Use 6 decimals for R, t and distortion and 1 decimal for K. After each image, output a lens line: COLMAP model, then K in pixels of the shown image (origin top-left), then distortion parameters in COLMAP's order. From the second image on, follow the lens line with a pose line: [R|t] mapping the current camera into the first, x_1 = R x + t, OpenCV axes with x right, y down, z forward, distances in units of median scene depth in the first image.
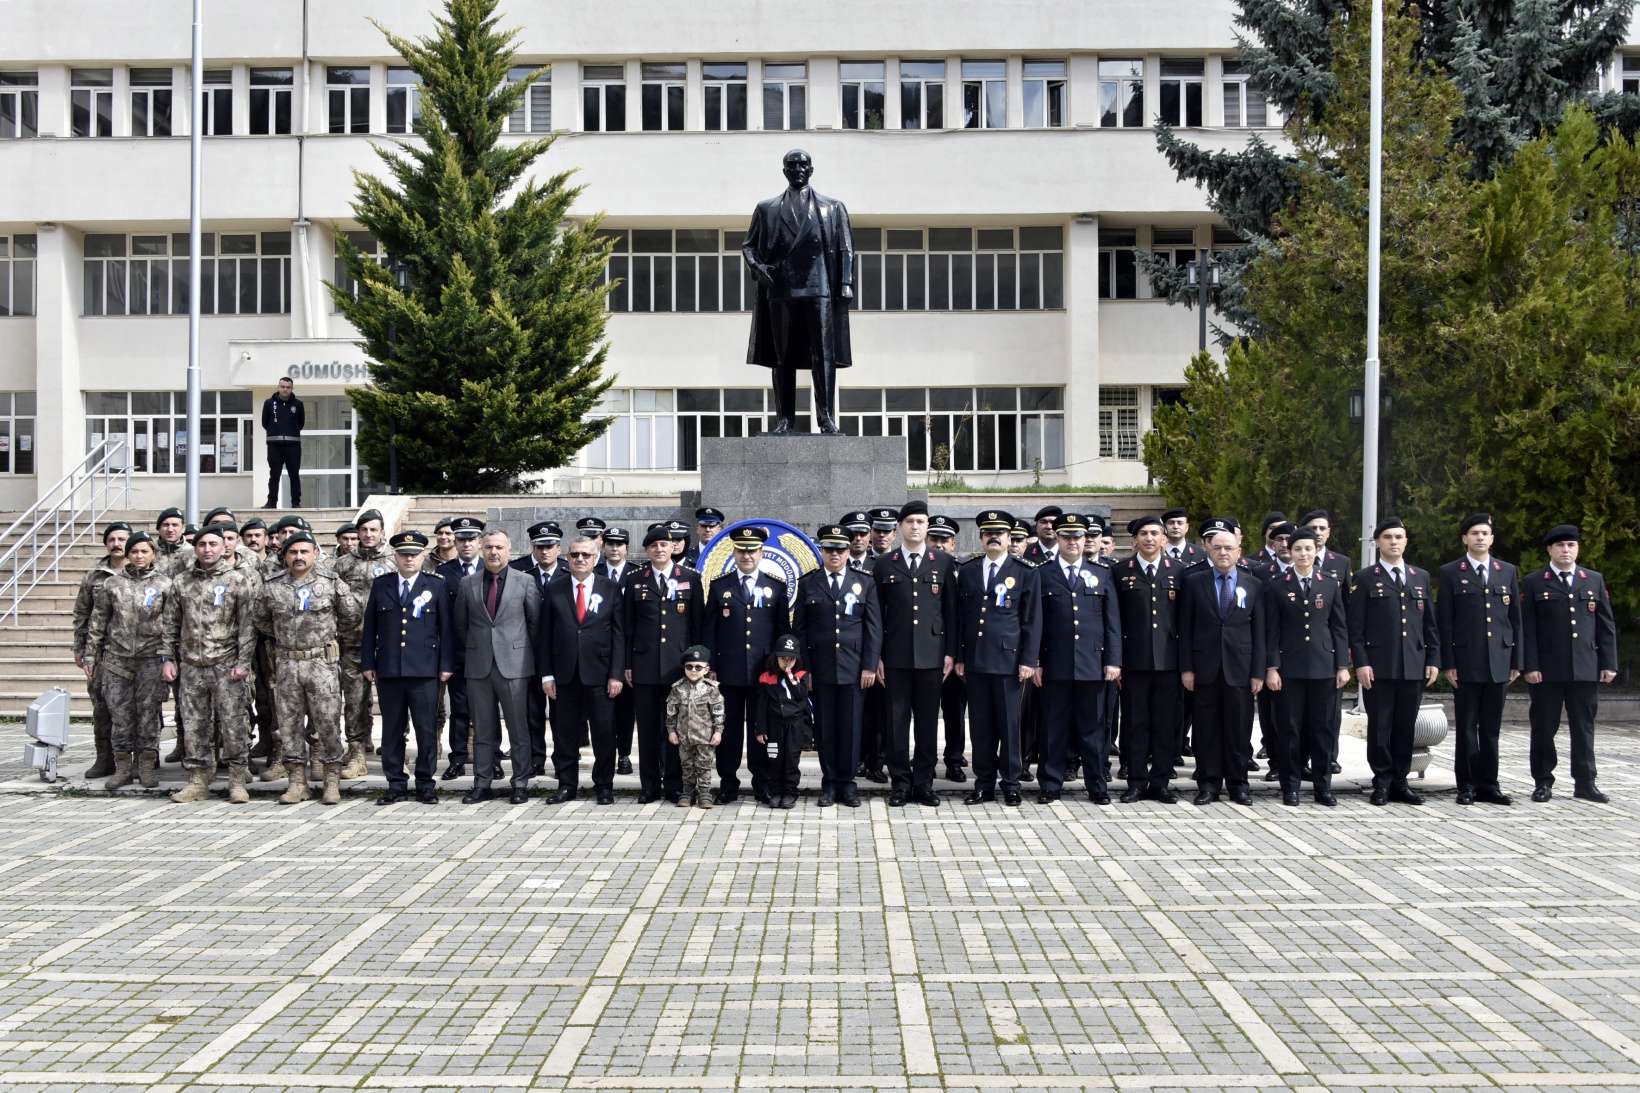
lens RADIAL K [[1536.7, 0, 820.0], [0, 1536.7, 546.5], [0, 0, 1]] dist [-0.026328, -0.015787]
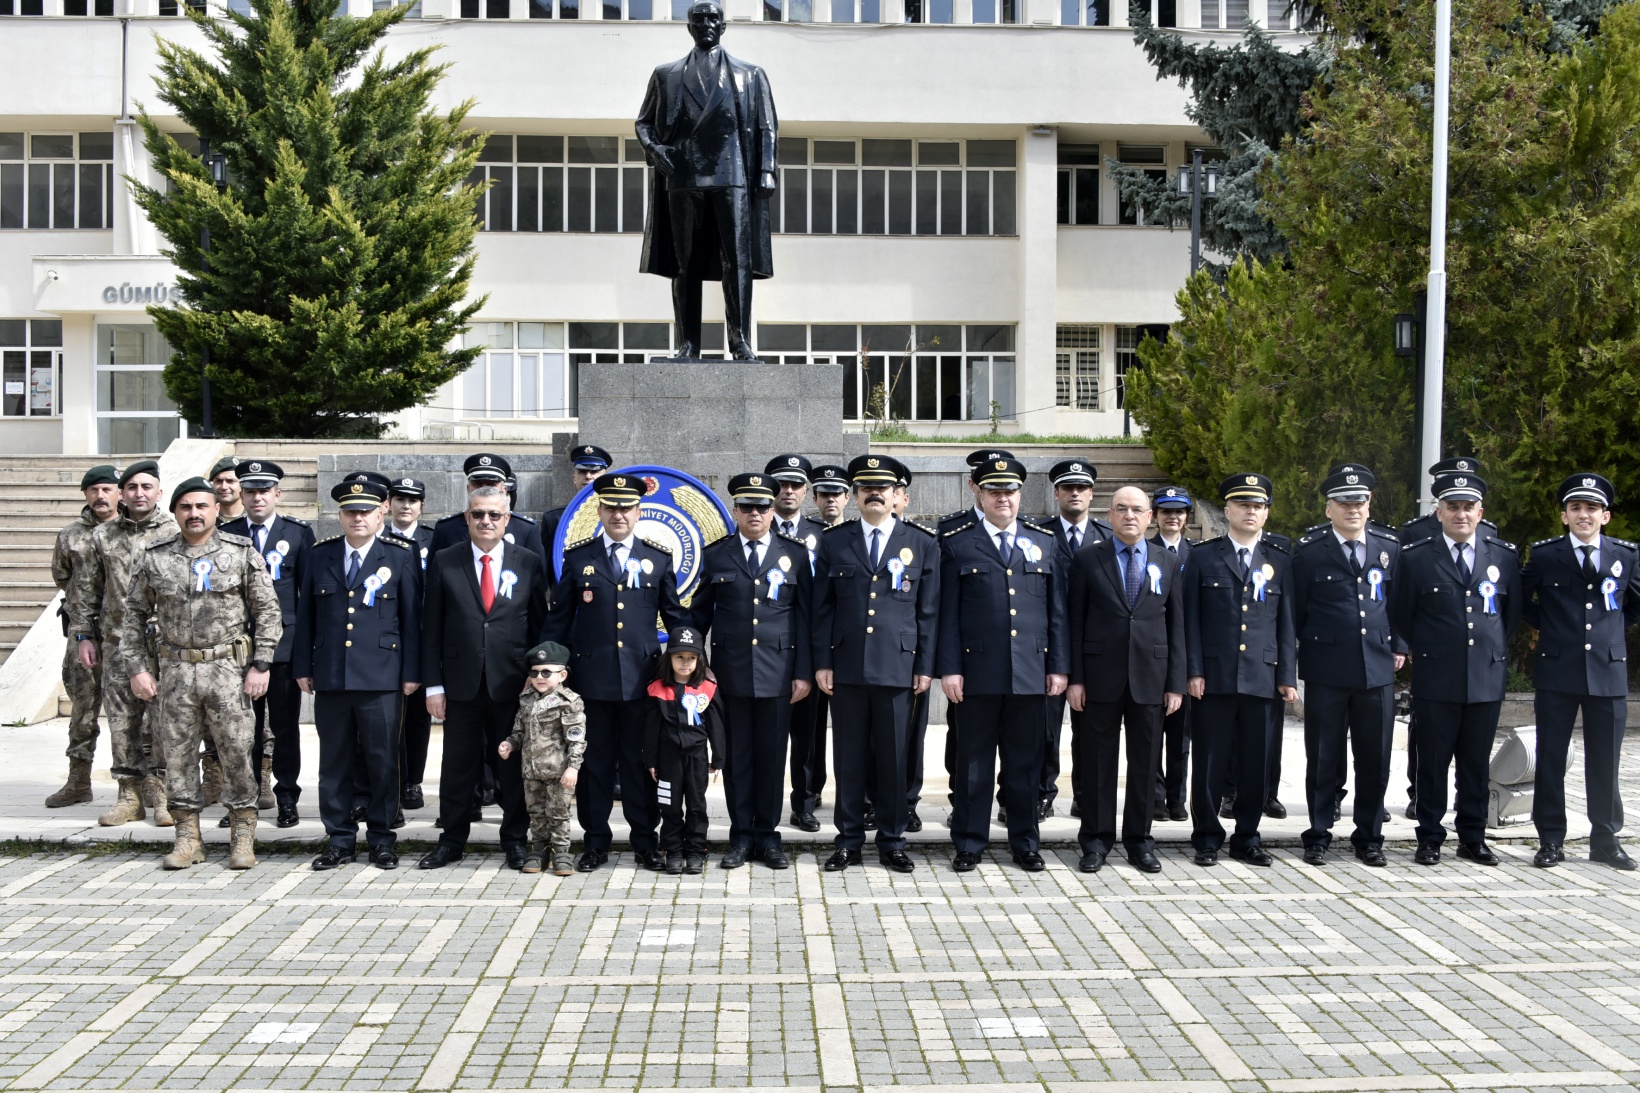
lens RADIAL K [[1636.3, 0, 820.0], [0, 1636.3, 546.5], [0, 0, 1]] dist [-0.042244, -0.006922]
pose [[0.998679, 0.005539, 0.051091, 0.002004], [-0.006745, 0.999702, 0.023469, 0.000865], [-0.050946, -0.023782, 0.998418, 0.119756]]
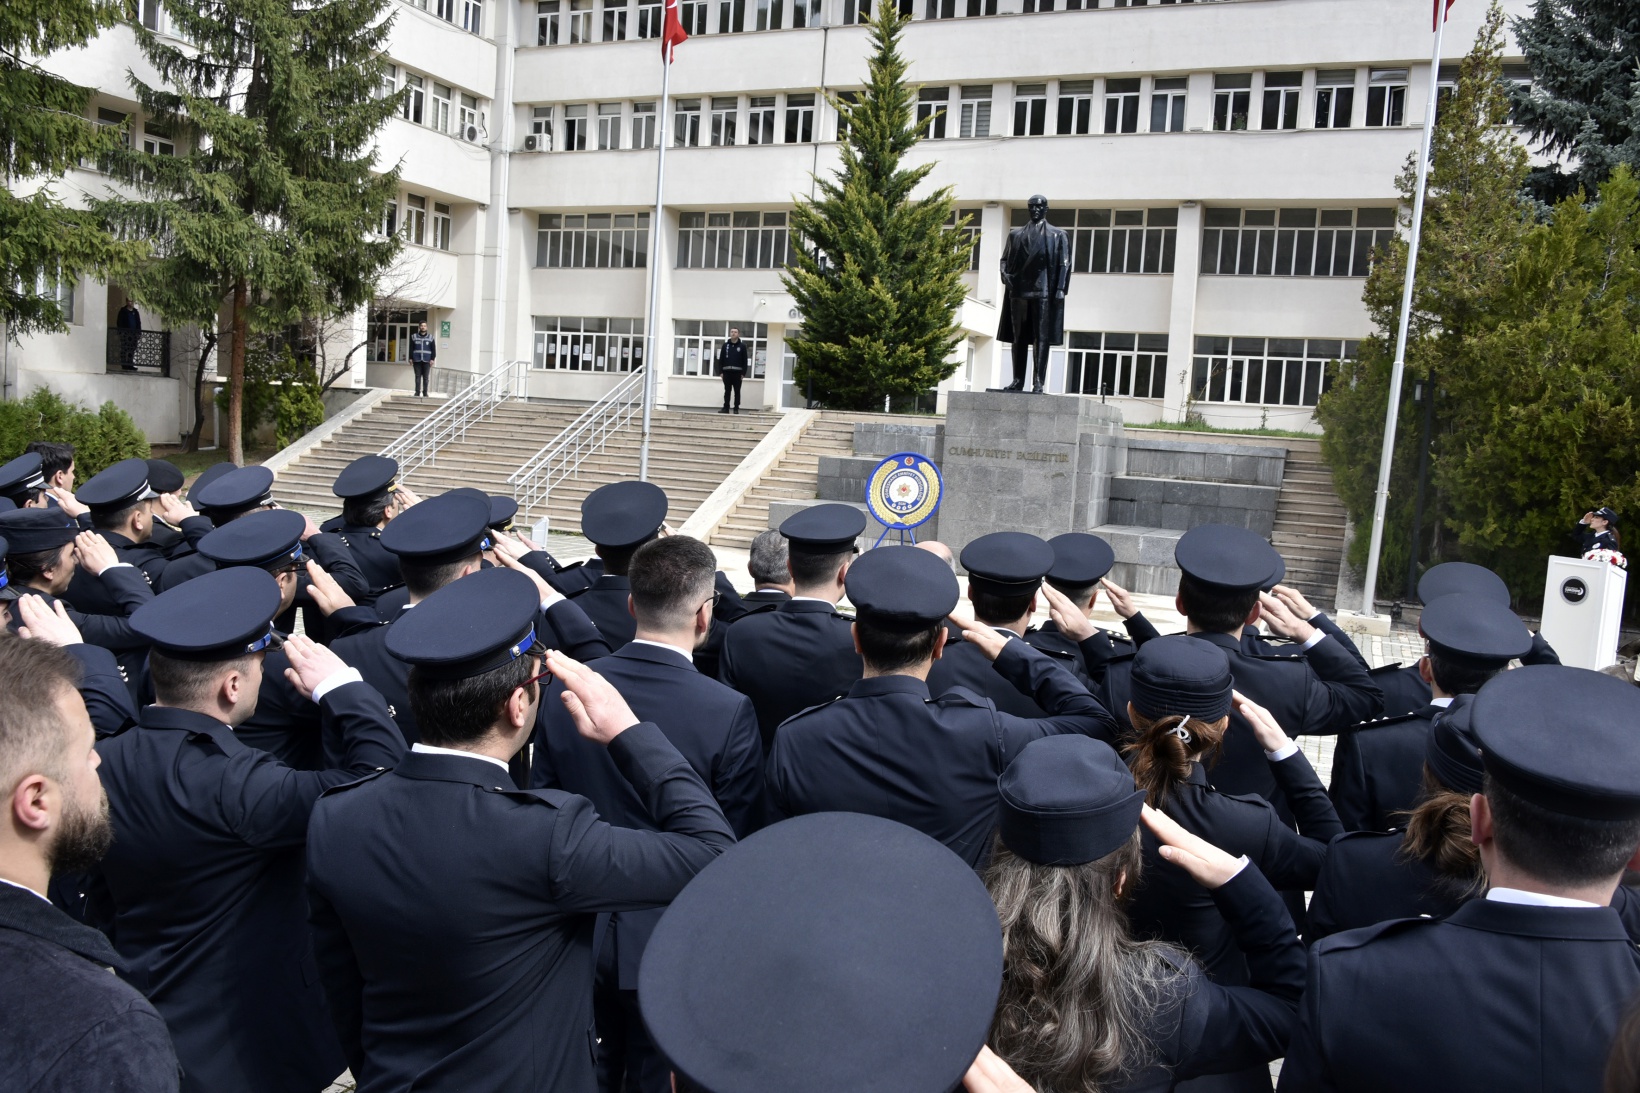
lens RADIAL K [[1278.0, 0, 820.0], [0, 1278.0, 546.5], [0, 0, 1]] dist [-0.042464, -0.002401]
pose [[0.921851, 0.095481, -0.375598, 0.216408], [-0.060888, 0.992822, 0.102943, -0.028588], [0.382731, -0.072029, 0.921048, -0.170902]]
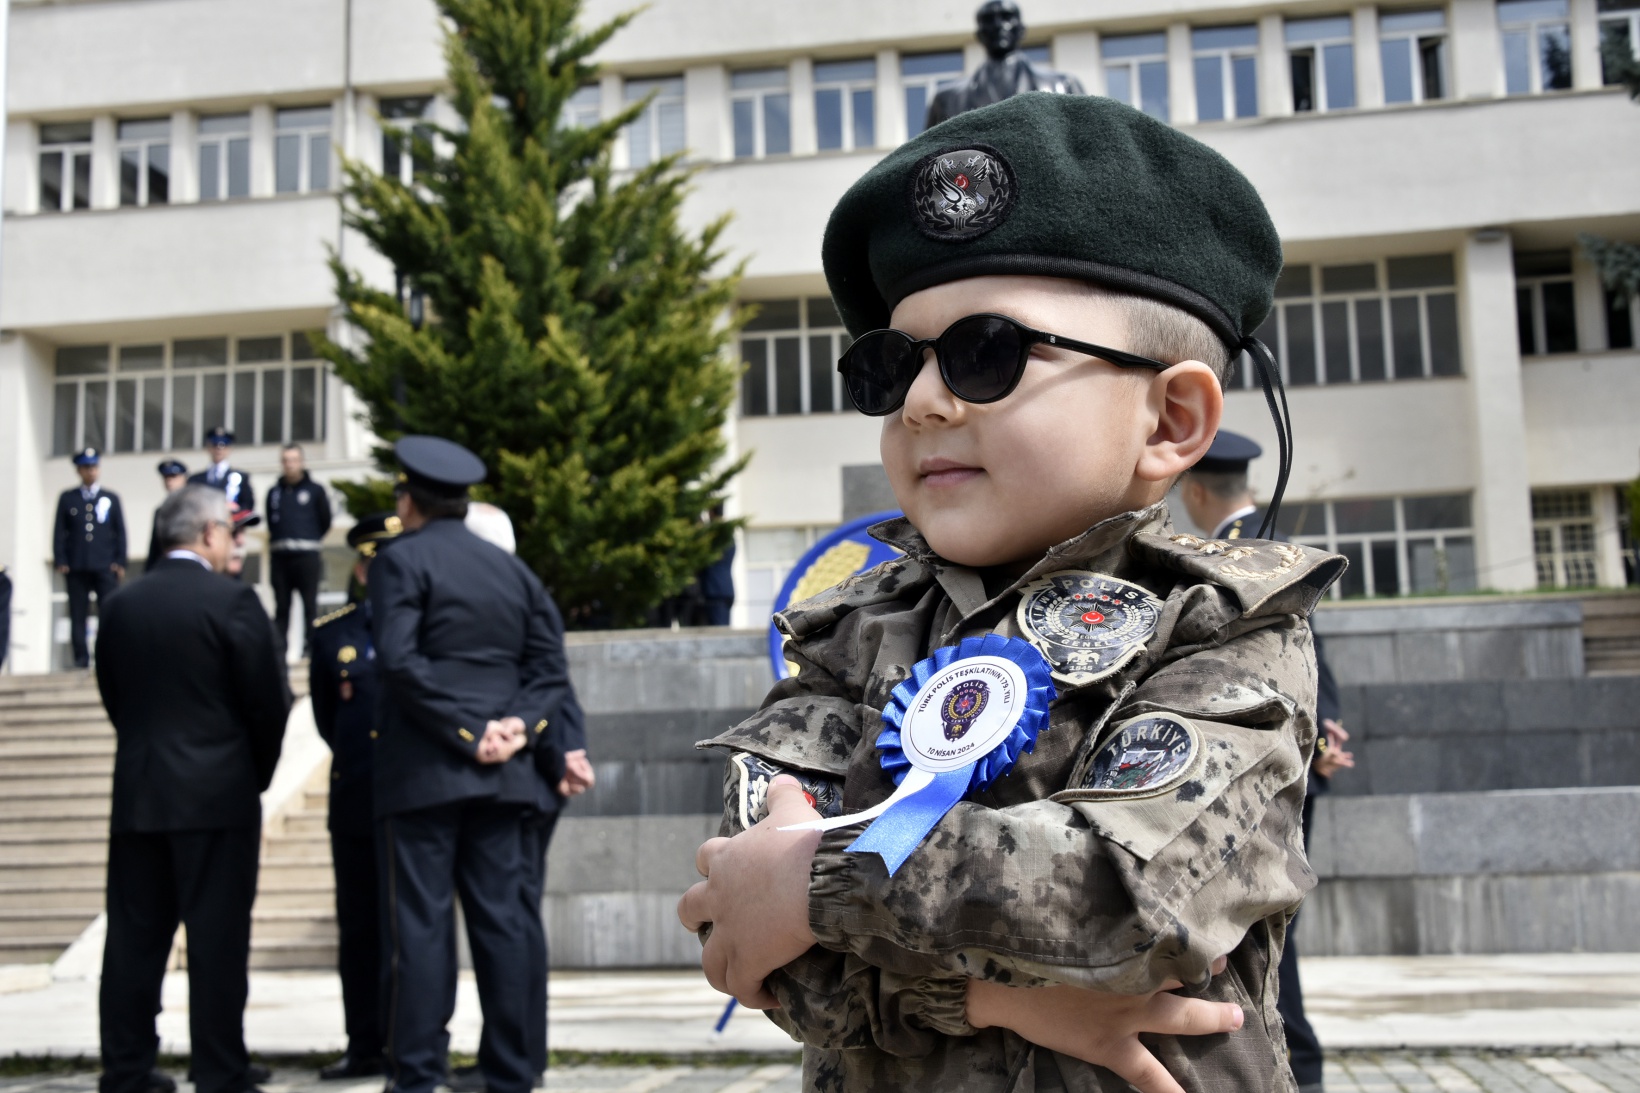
lens RADIAL K [[2044.2, 0, 820.0], [0, 2044.2, 546.5], [0, 0, 1]] dist [0.019321, 0.035858]
pose [[0.988656, -0.042242, -0.144135, 0.017438], [0.022467, 0.990432, -0.136160, 0.045518], [0.148508, 0.131378, 0.980146, 0.181722]]
